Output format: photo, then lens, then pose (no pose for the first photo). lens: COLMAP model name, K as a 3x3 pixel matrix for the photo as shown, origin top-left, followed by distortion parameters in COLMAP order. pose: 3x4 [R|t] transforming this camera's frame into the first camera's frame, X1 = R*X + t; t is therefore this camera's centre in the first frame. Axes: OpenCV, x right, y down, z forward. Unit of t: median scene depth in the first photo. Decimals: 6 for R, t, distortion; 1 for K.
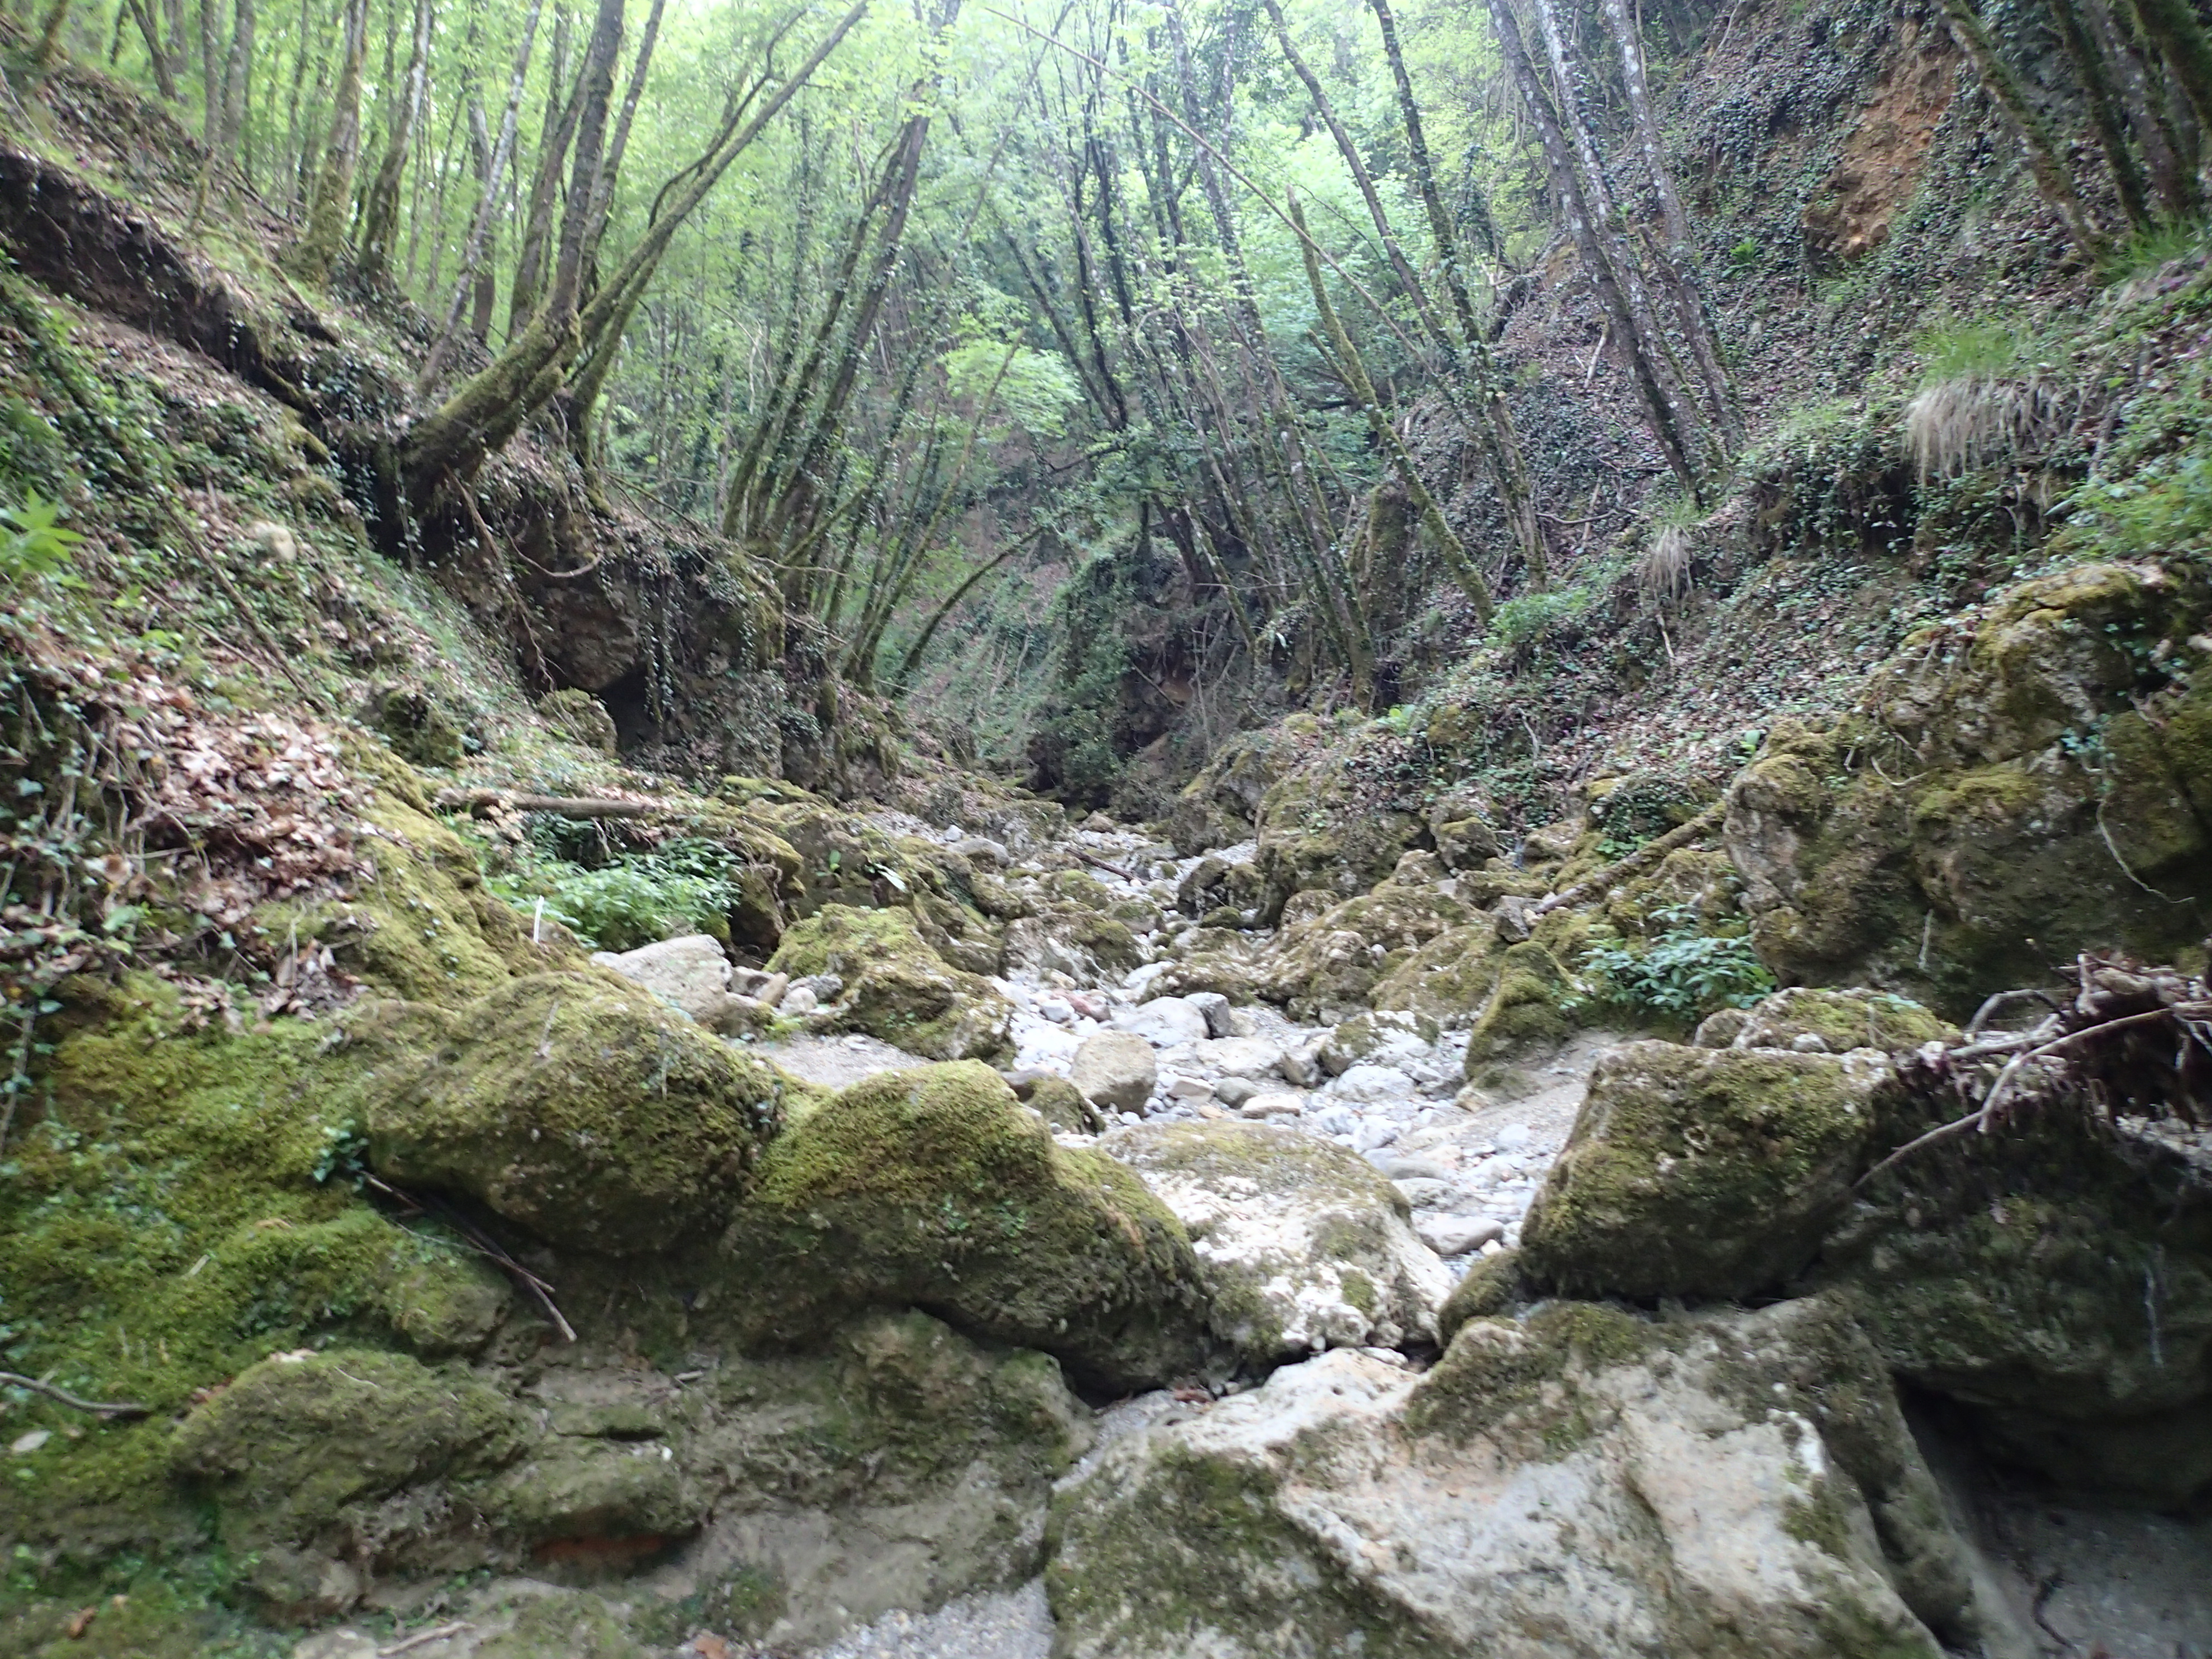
lens RADIAL K [[1663.6, 0, 1115.1], [0, 1663.6, 800.5], [0, 0, 1]] dist [0.011199, -0.004463]
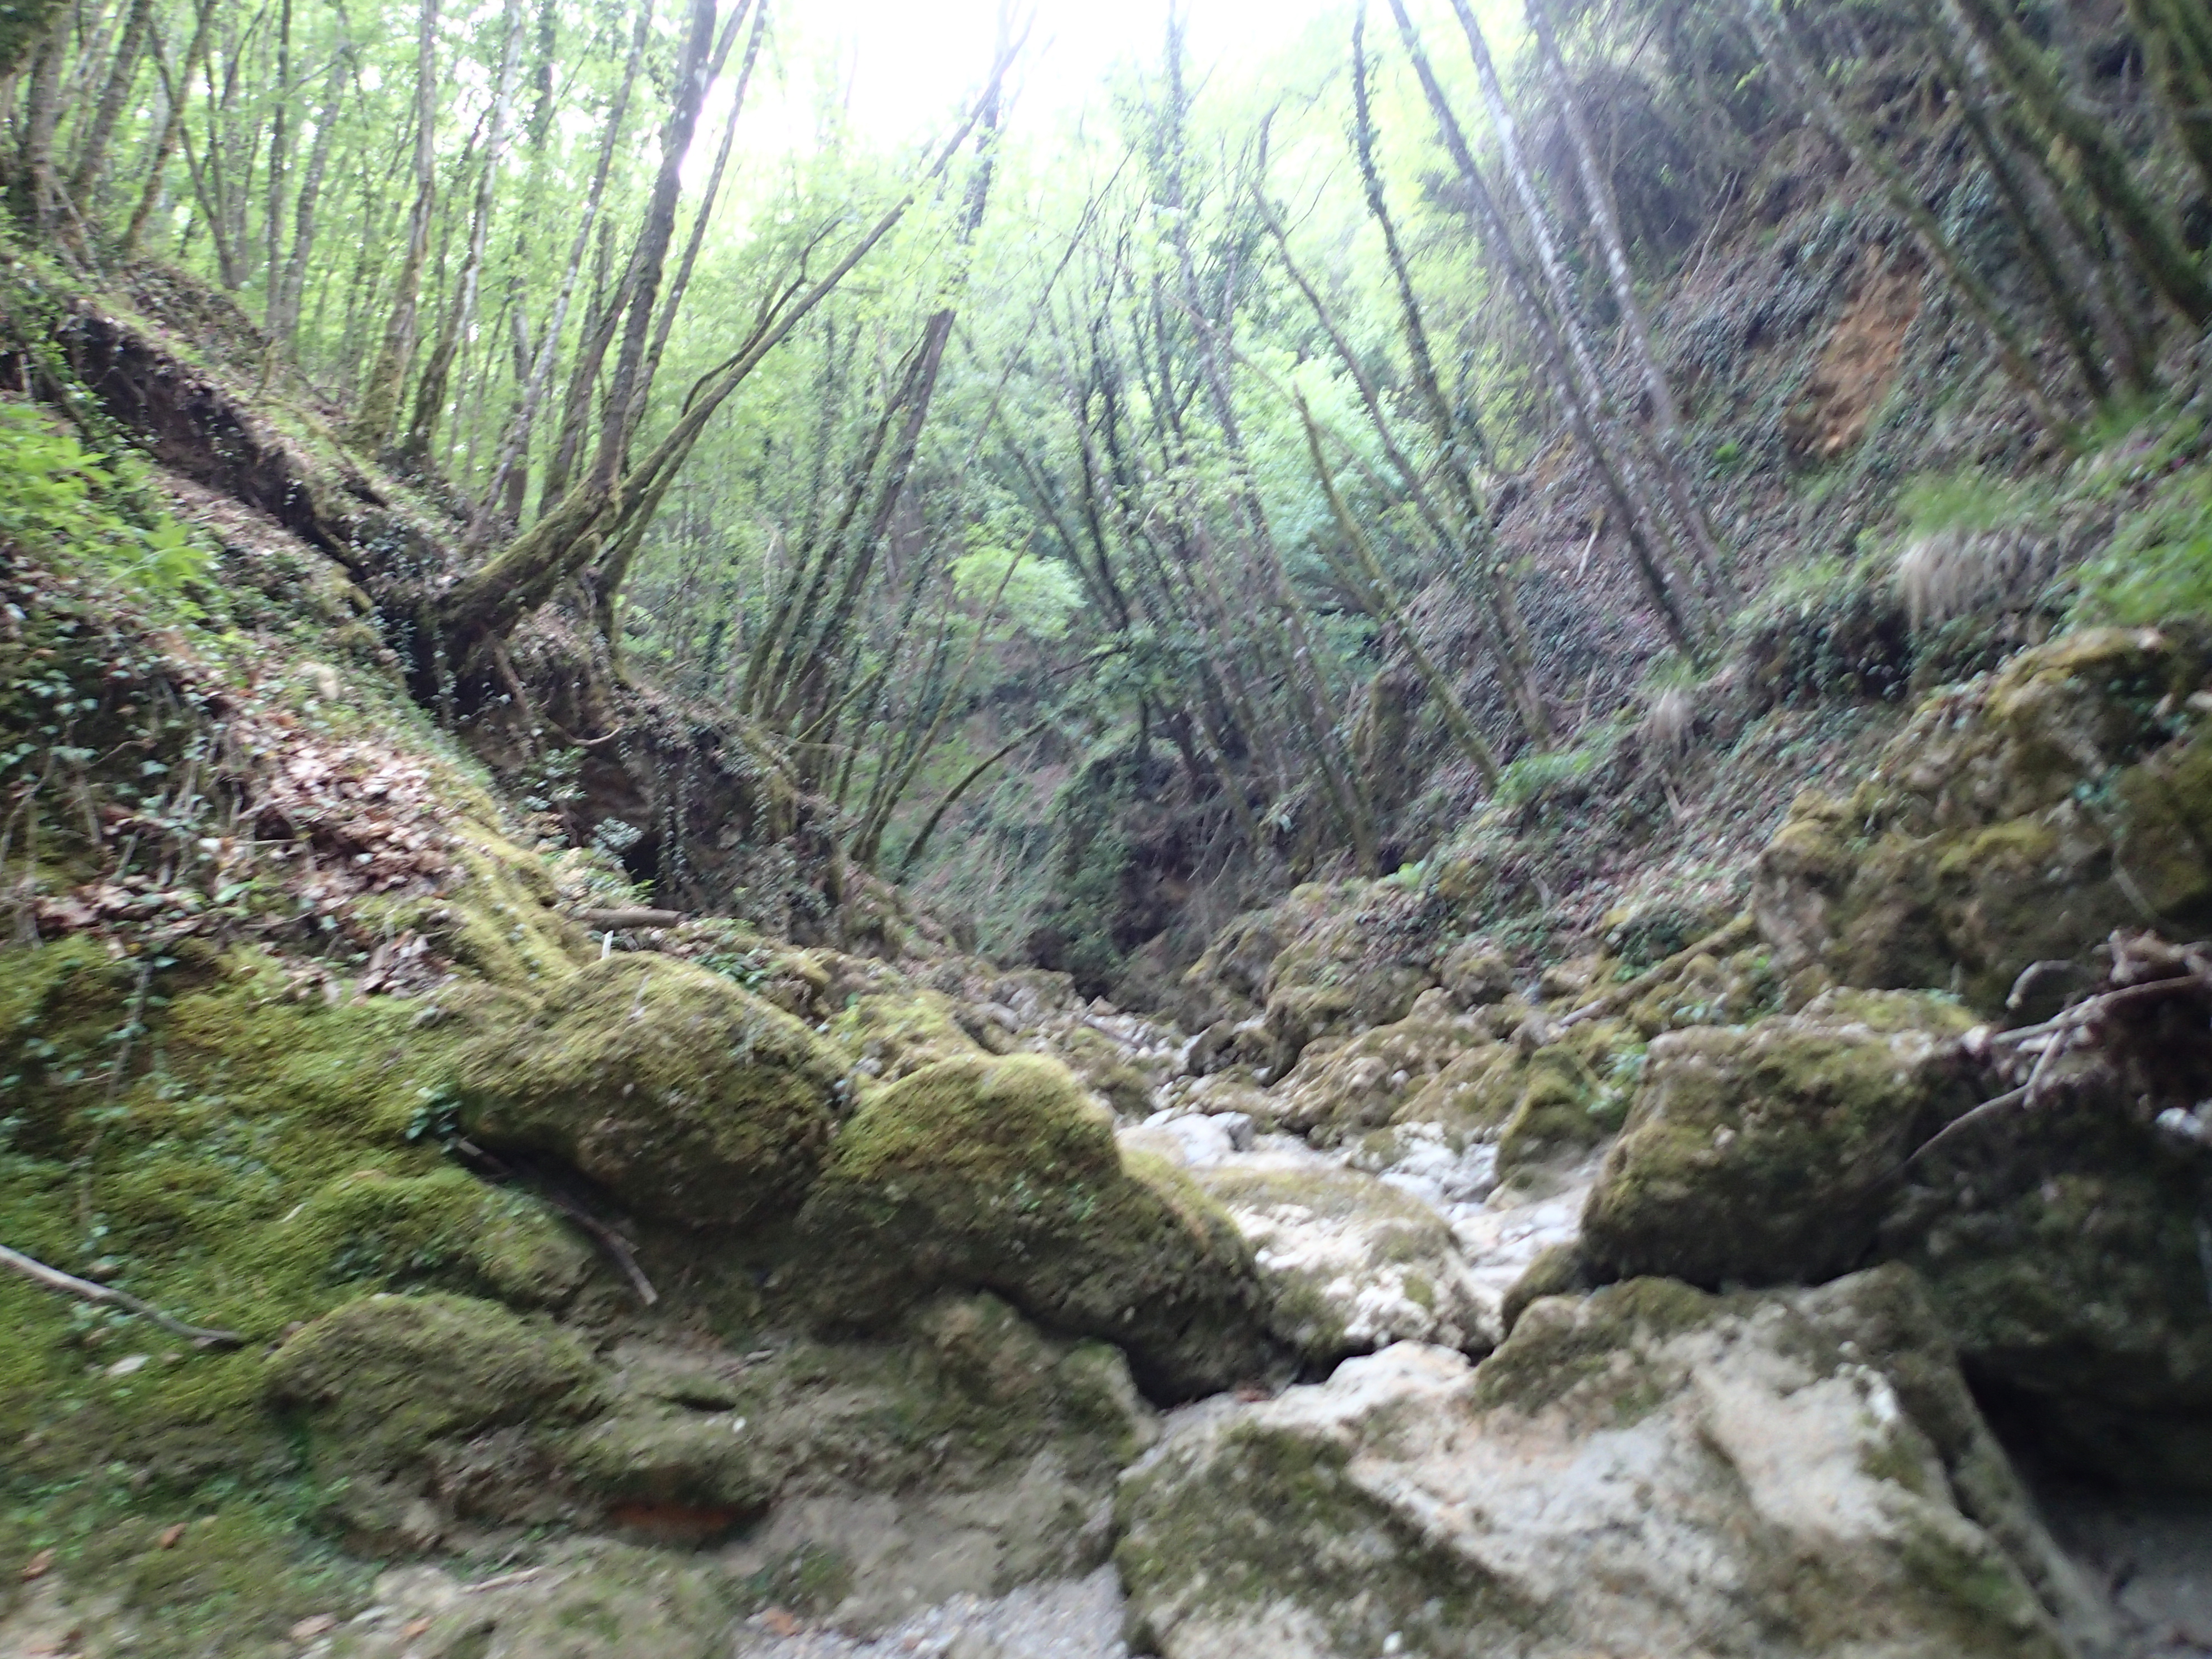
lens RADIAL K [[1663.6, 0, 1115.1], [0, 1663.6, 800.5], [0, 0, 1]] dist [0.011199, -0.004463]
pose [[0.999948, 0.009517, 0.003725, -0.037881], [-0.008955, 0.991557, -0.129360, 0.111319], [-0.004924, 0.129320, 0.991591, -0.033120]]
